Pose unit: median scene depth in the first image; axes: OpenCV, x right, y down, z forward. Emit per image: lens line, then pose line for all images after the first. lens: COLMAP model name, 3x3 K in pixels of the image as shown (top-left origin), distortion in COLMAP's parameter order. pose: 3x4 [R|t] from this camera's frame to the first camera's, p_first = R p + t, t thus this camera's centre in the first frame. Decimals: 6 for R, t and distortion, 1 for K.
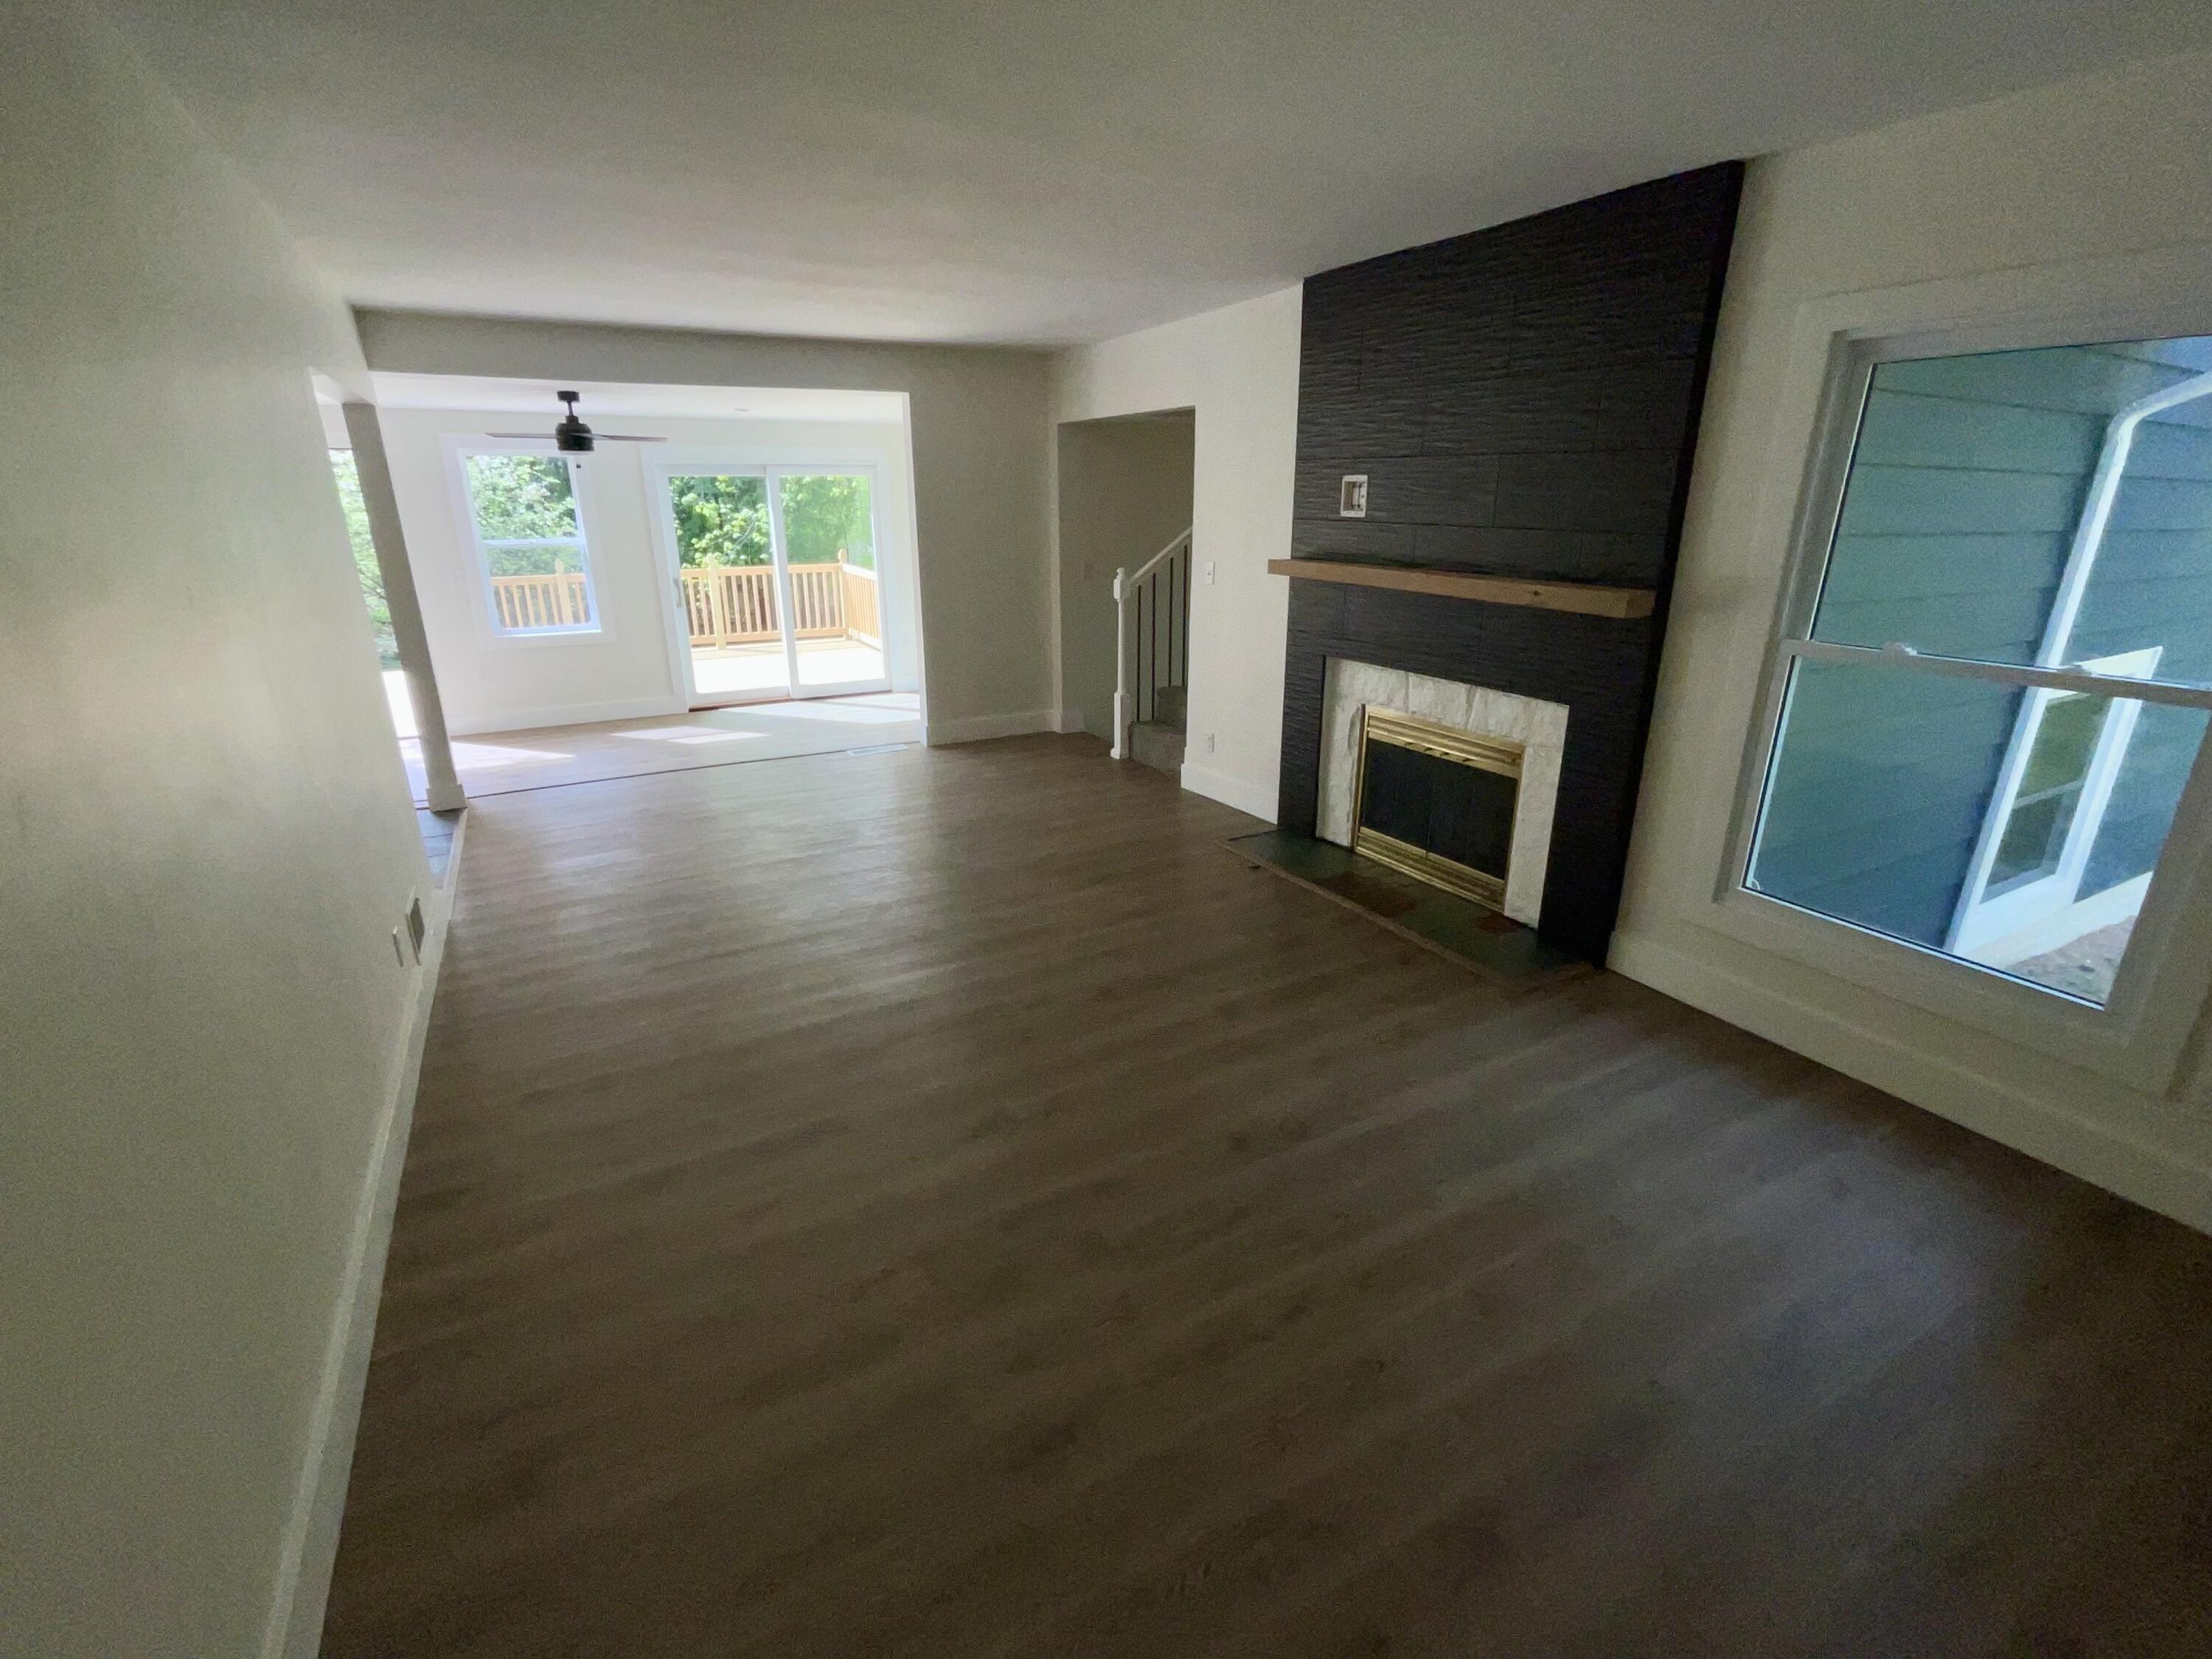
lens RADIAL K [[981.7, 0, 1106.0], [0, 981.7, 829.5], [0, 0, 1]] dist [0.000065, 0.000027]
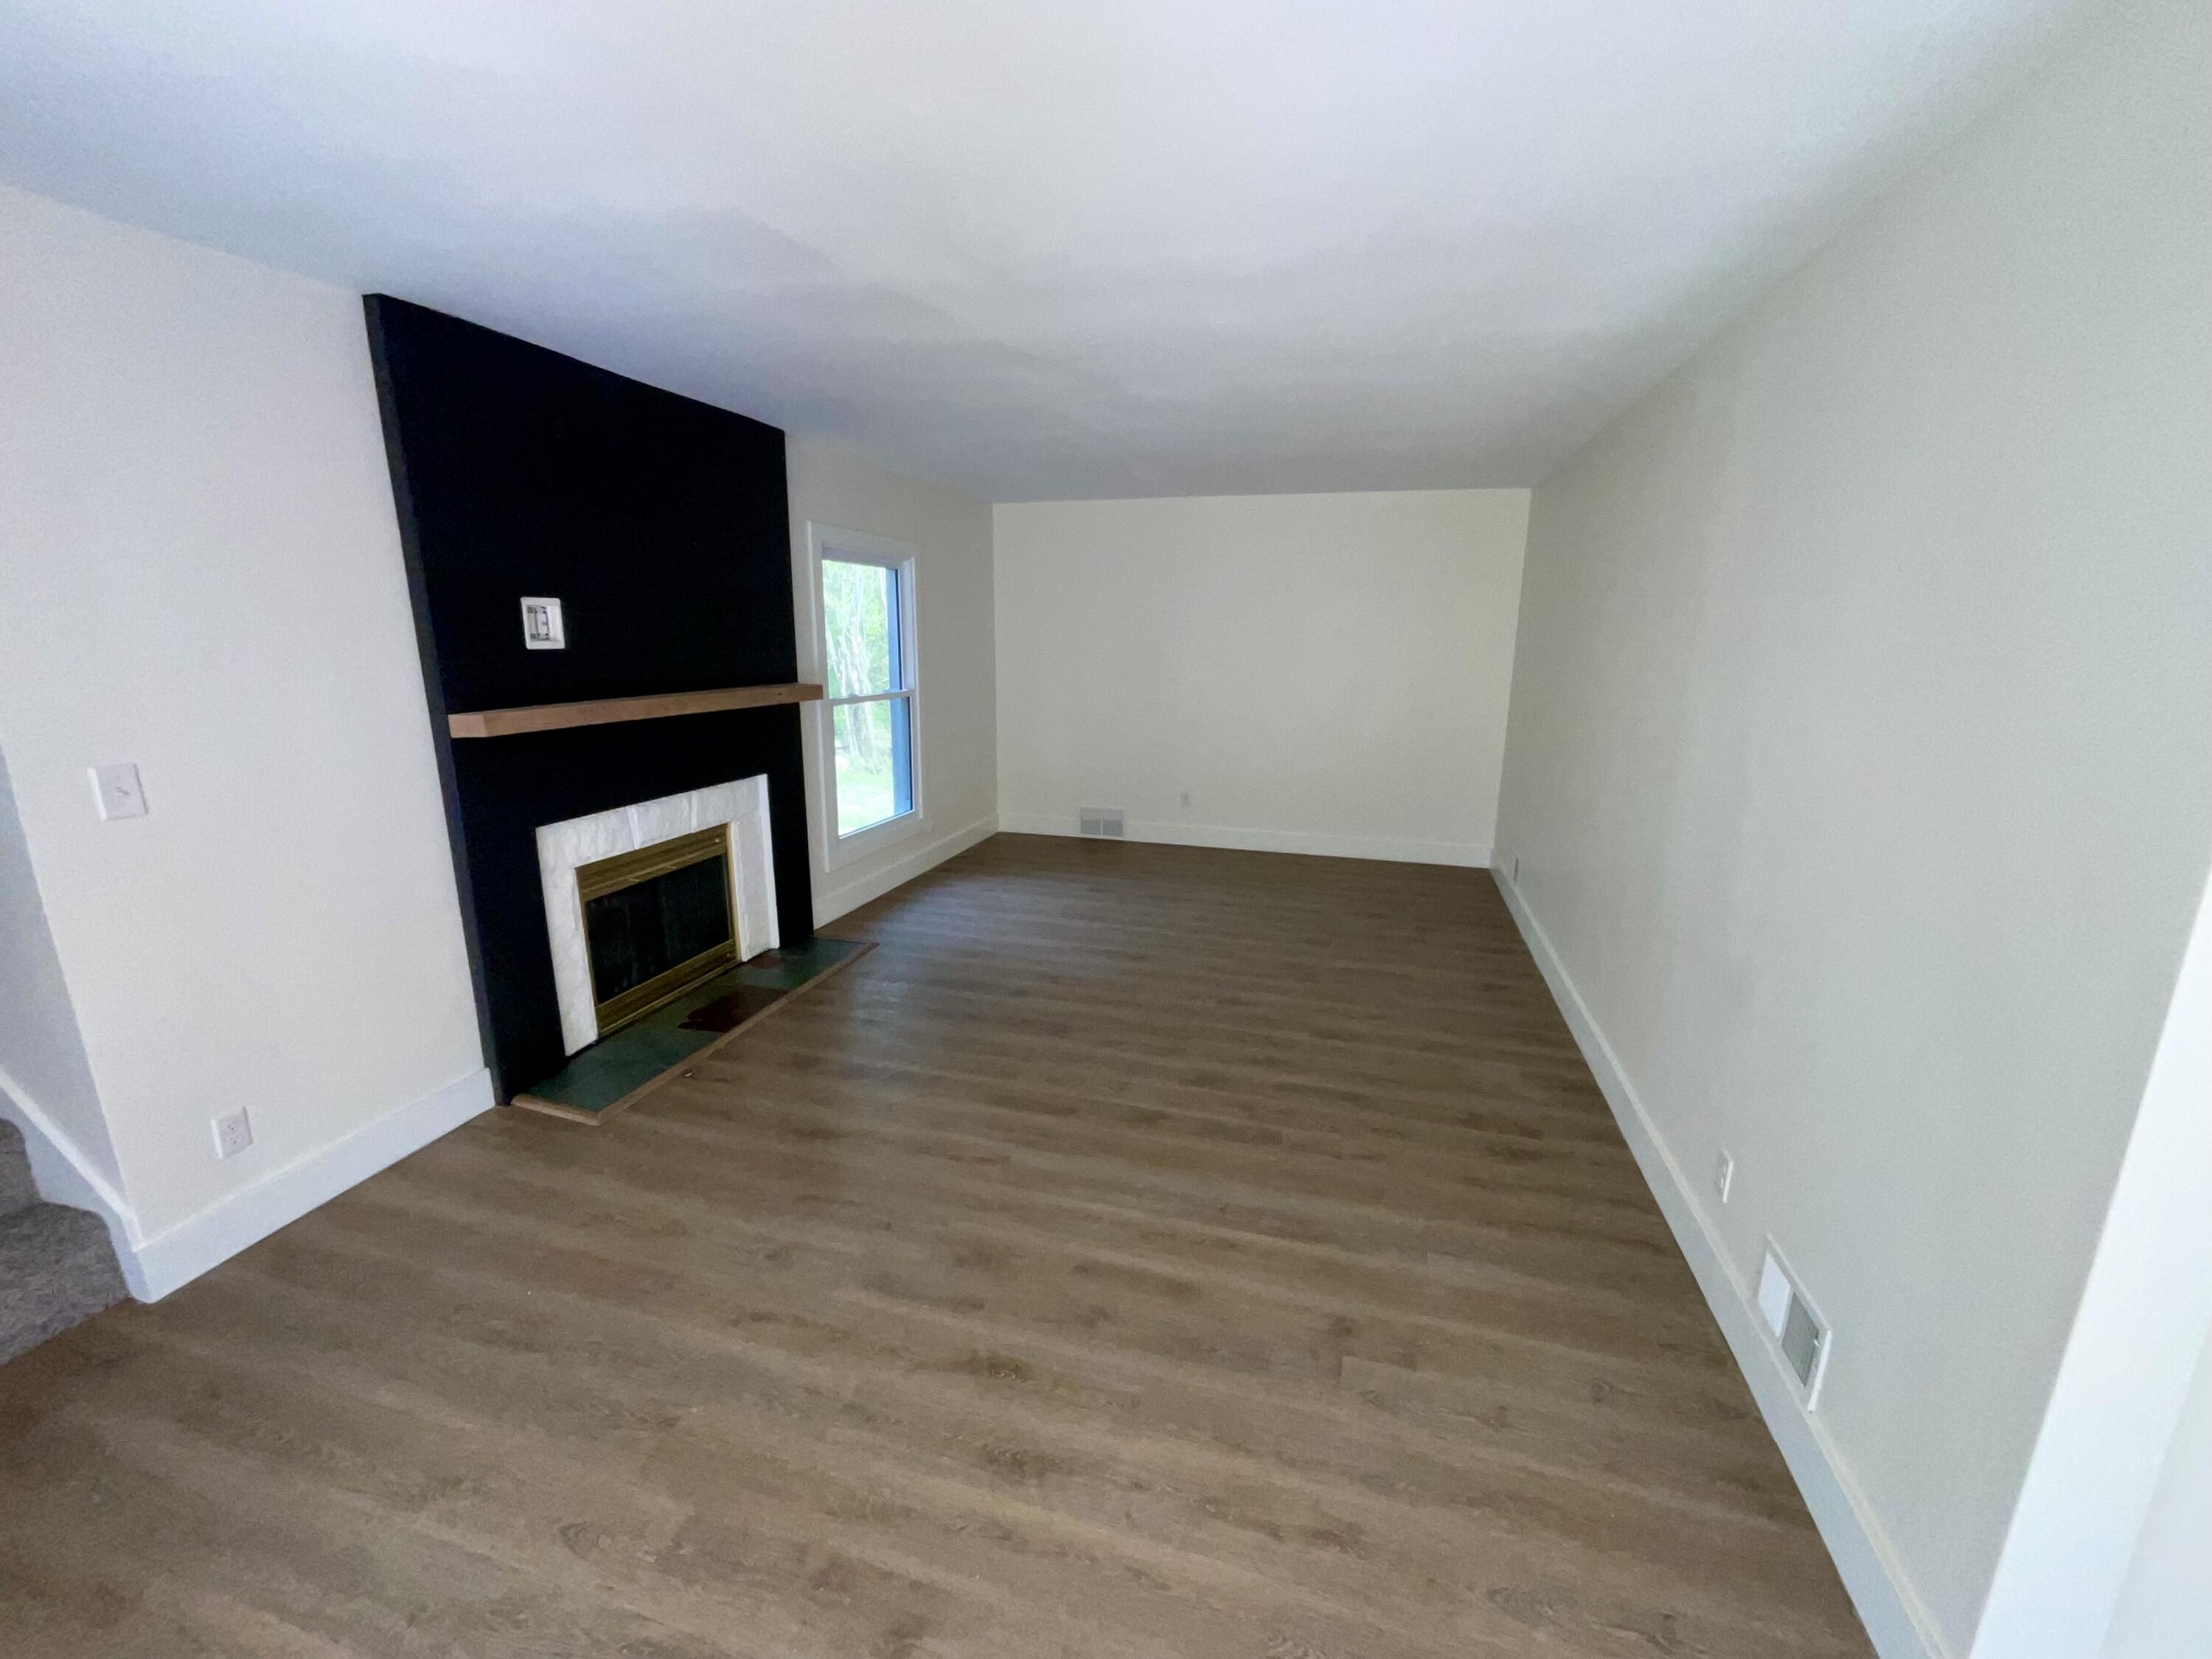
lens RADIAL K [[893.4, 0, 1106.0], [0, 893.4, 829.5], [0, 0, 1]] dist [0.001699, -0.001094]
pose [[-0.690327, -0.169071, 0.703466, -0.658062], [0.224627, 0.874177, 0.430532, -0.435182], [-0.687744, 0.455225, -0.565489, 1.266666]]
